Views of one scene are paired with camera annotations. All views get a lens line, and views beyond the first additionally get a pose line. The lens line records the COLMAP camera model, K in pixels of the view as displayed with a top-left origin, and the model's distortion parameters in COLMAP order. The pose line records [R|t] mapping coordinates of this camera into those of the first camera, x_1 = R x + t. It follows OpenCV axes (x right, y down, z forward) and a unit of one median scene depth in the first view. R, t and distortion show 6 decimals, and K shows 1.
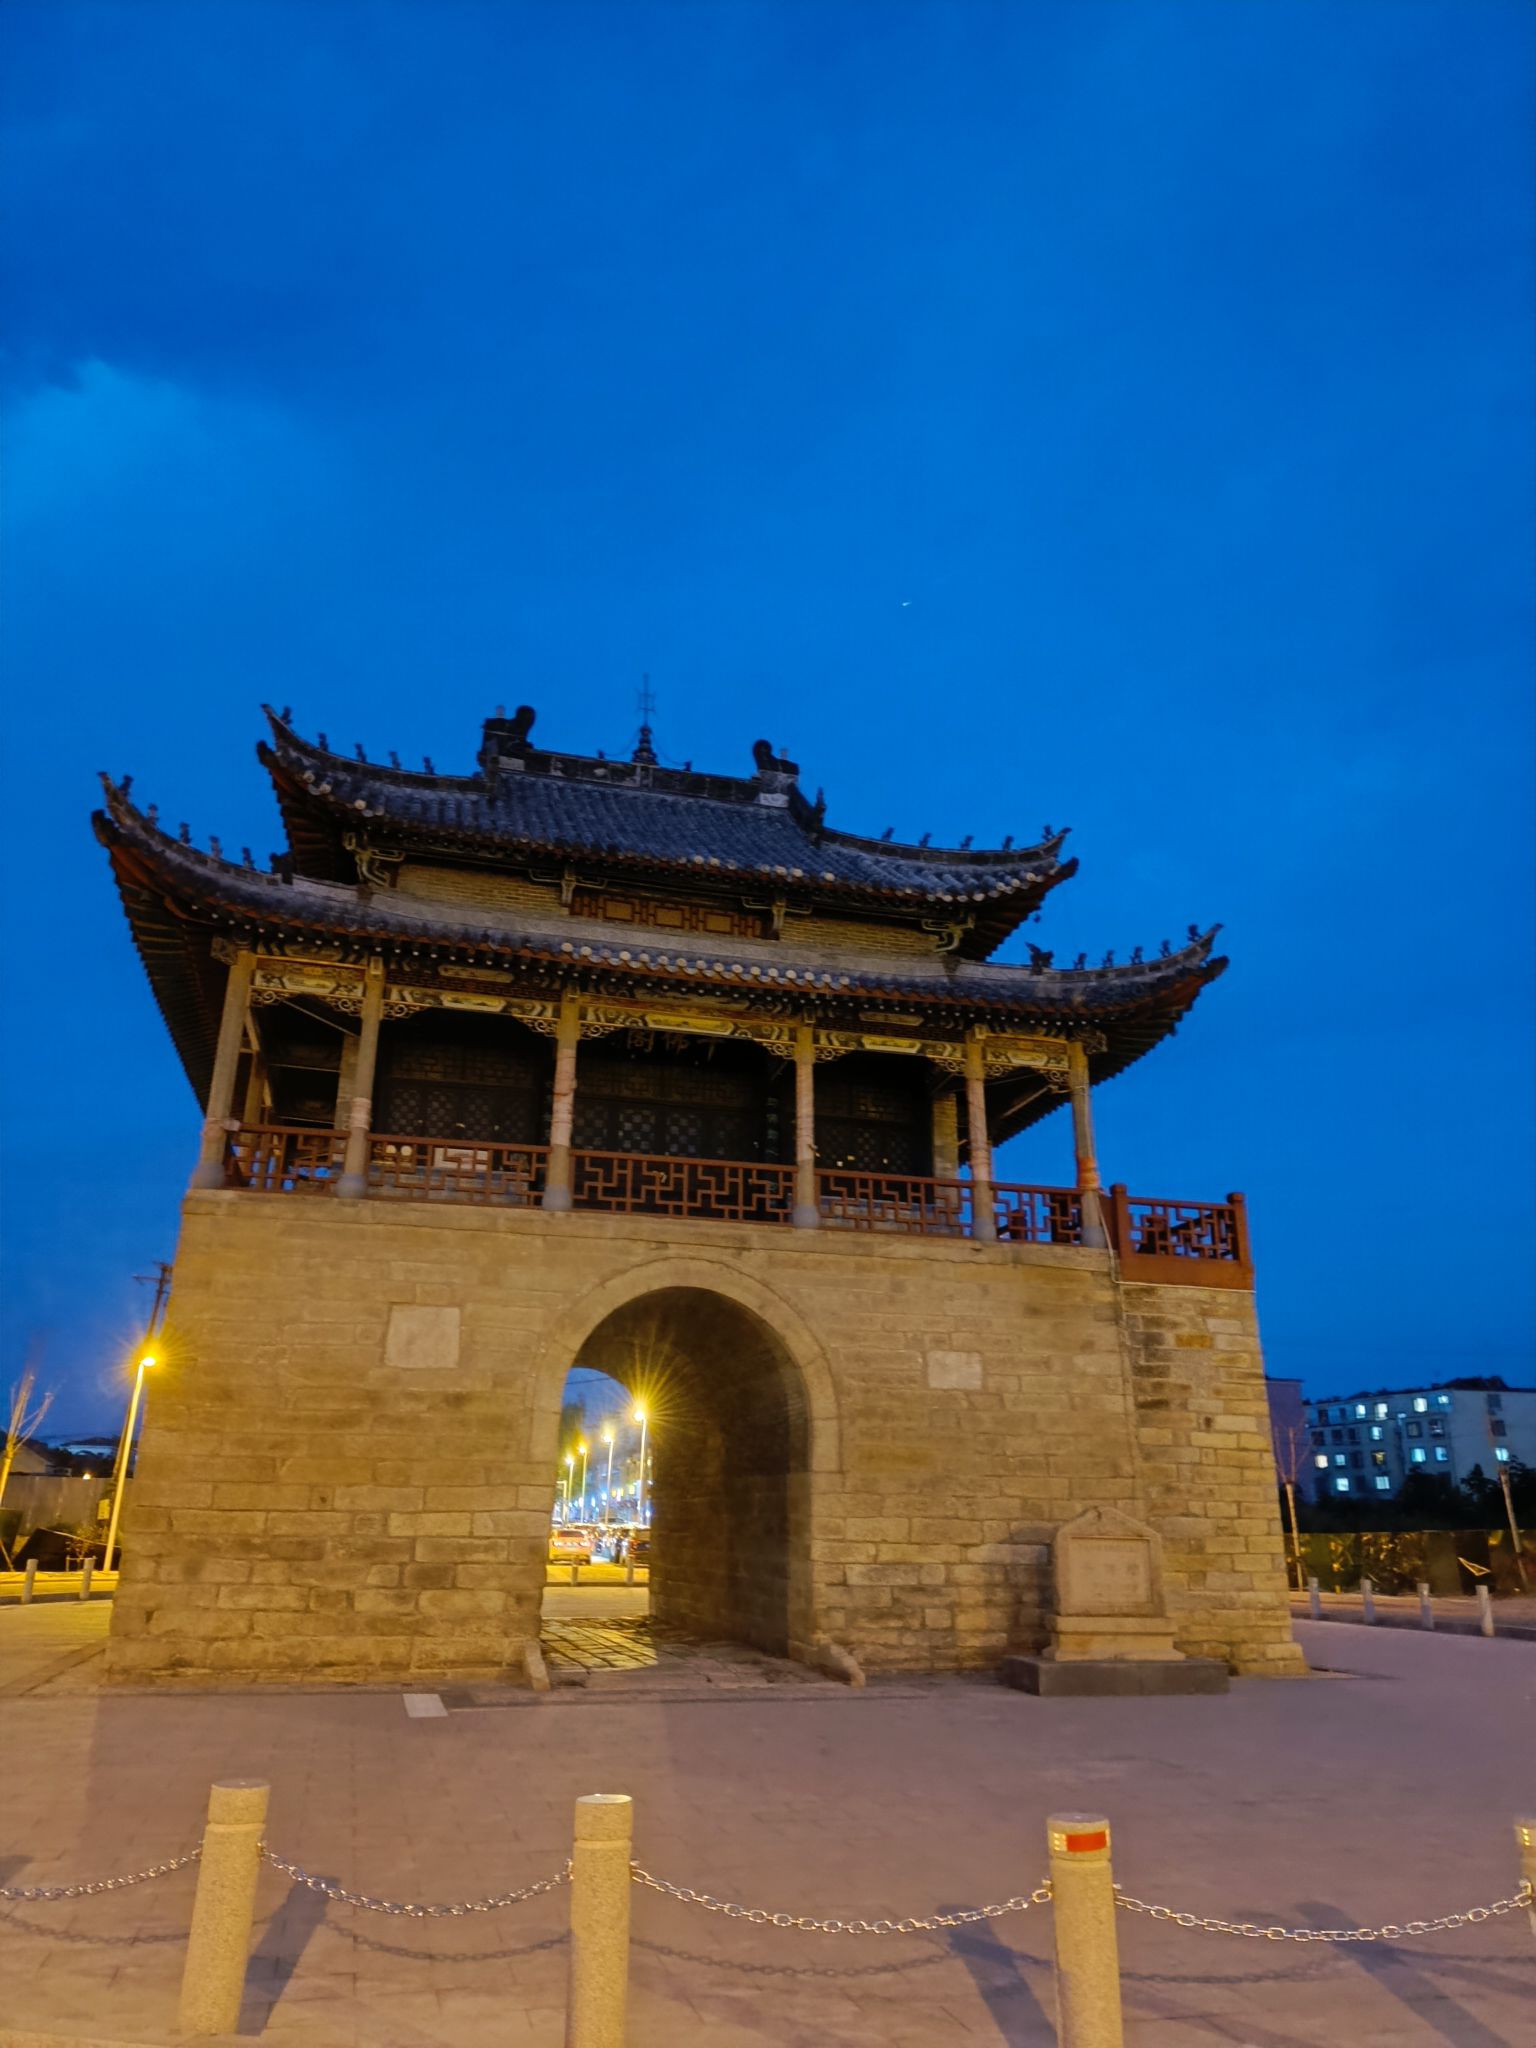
lens RADIAL K [[1409.2, 0, 768.0], [0, 1409.2, 1024.0], [0, 0, 1]] dist [0.049834, 0.000892]
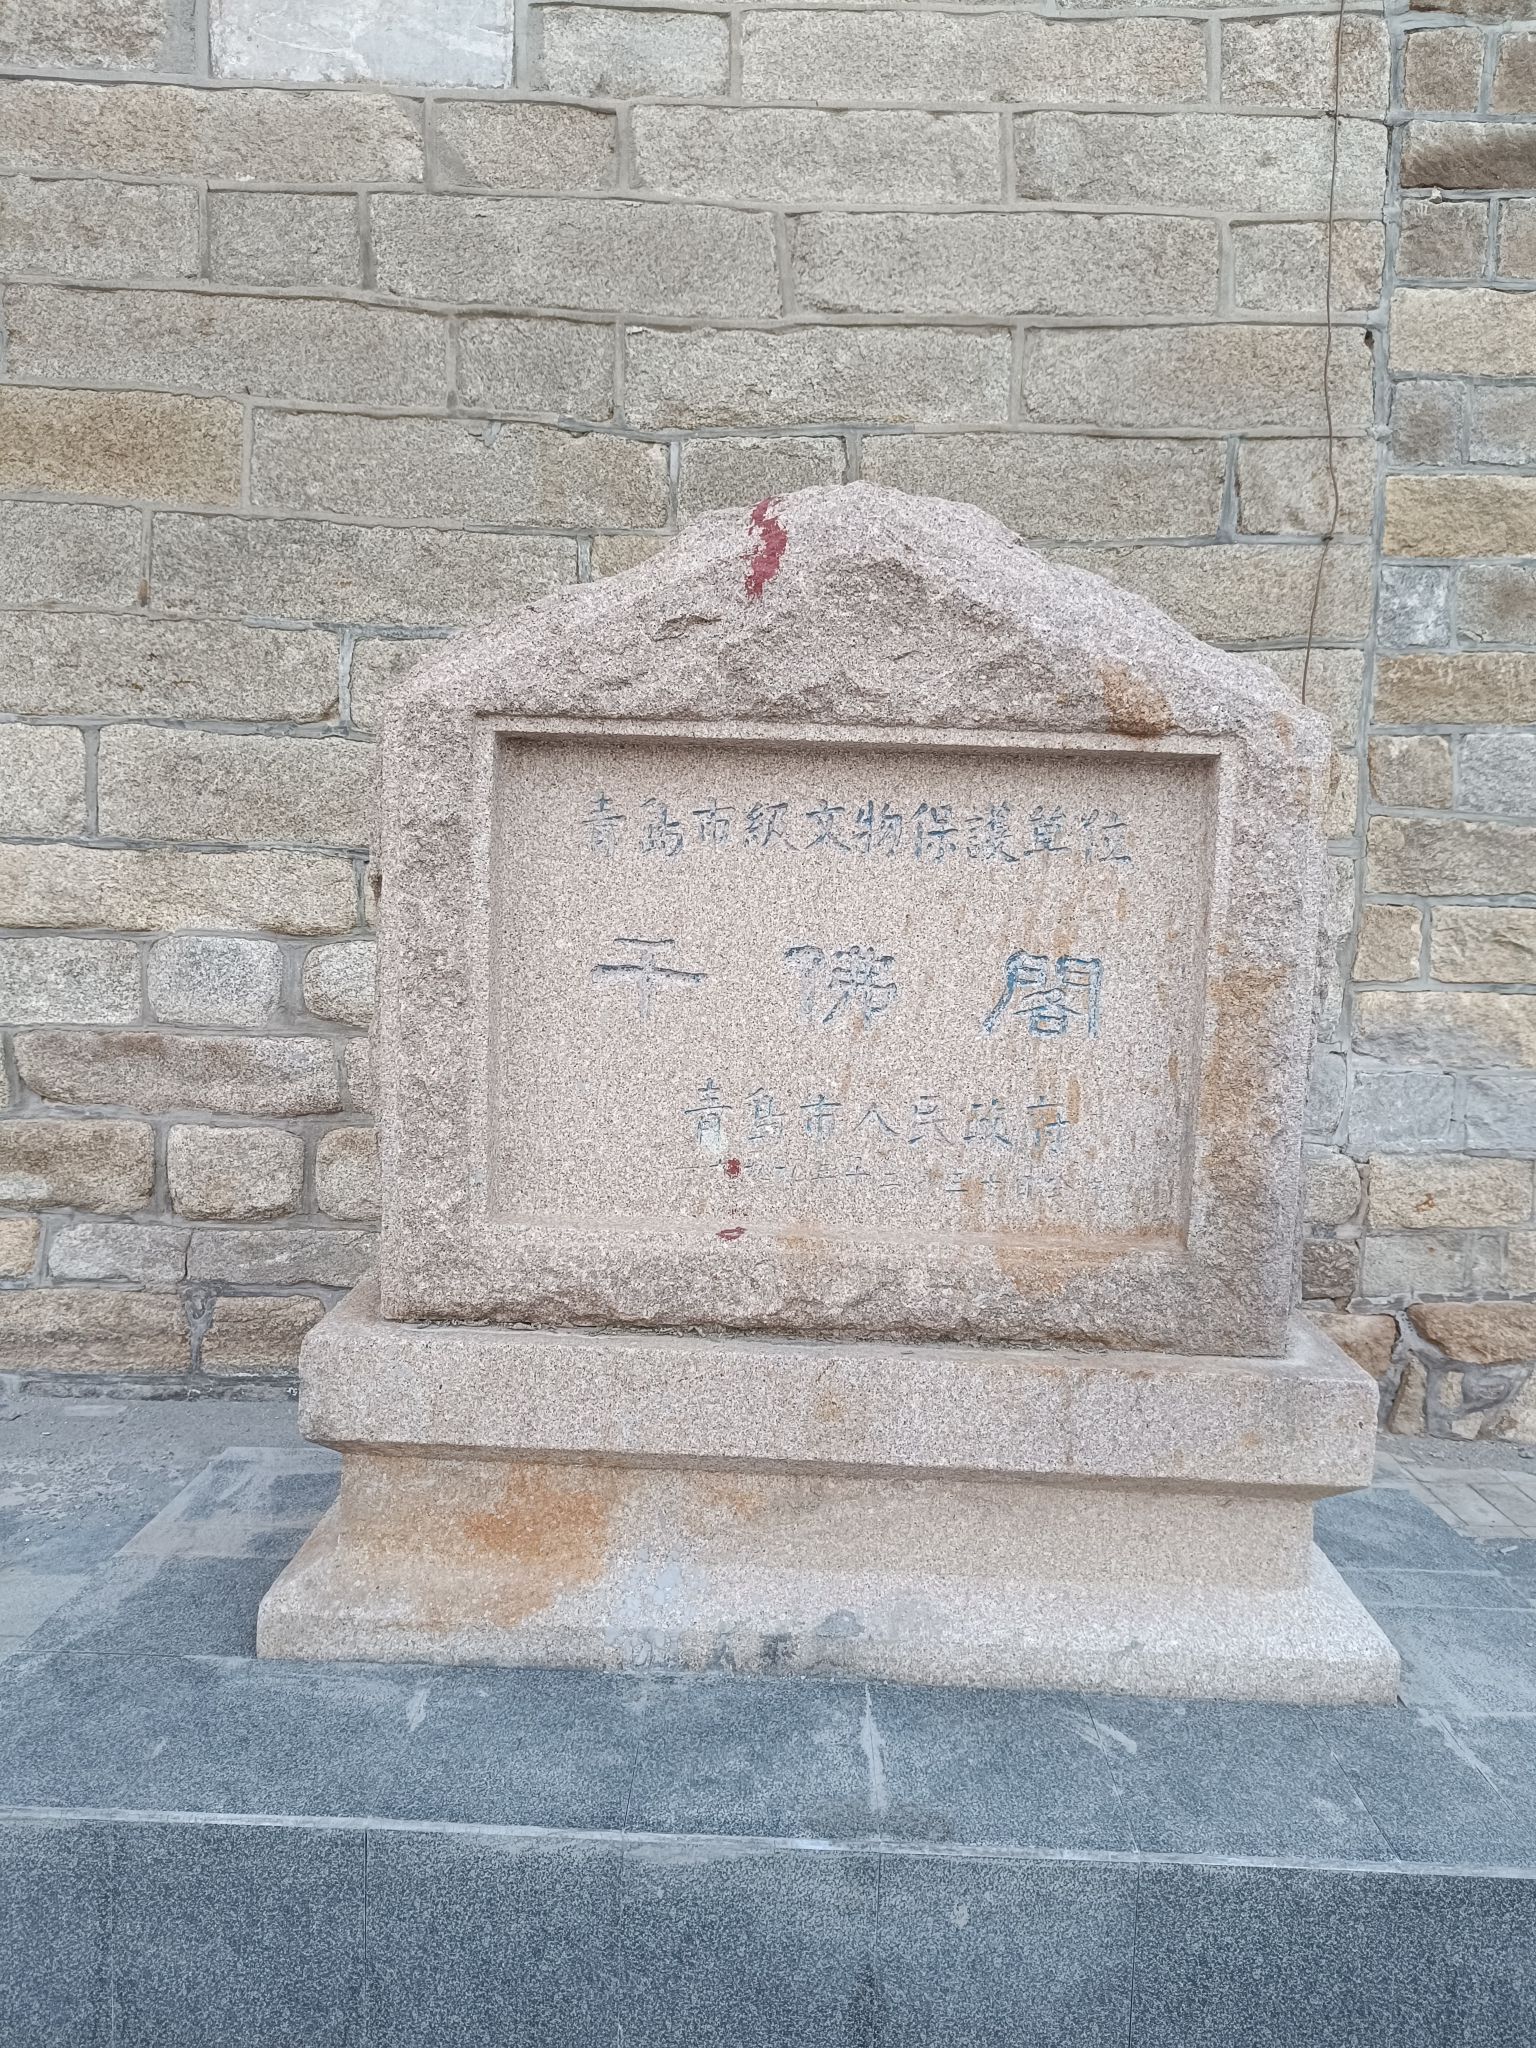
lens RADIAL K [[1424.7, 0, 768.0], [0, 1424.7, 1024.0], [0, 0, 1]] dist [-0.000613, -0.000126]
pose [[0.969173, 0.036255, -0.243699, 0.233303], [0.066662, 0.913636, 0.401030, 0.296235], [0.237191, -0.404913, 0.883055, 0.782948]]
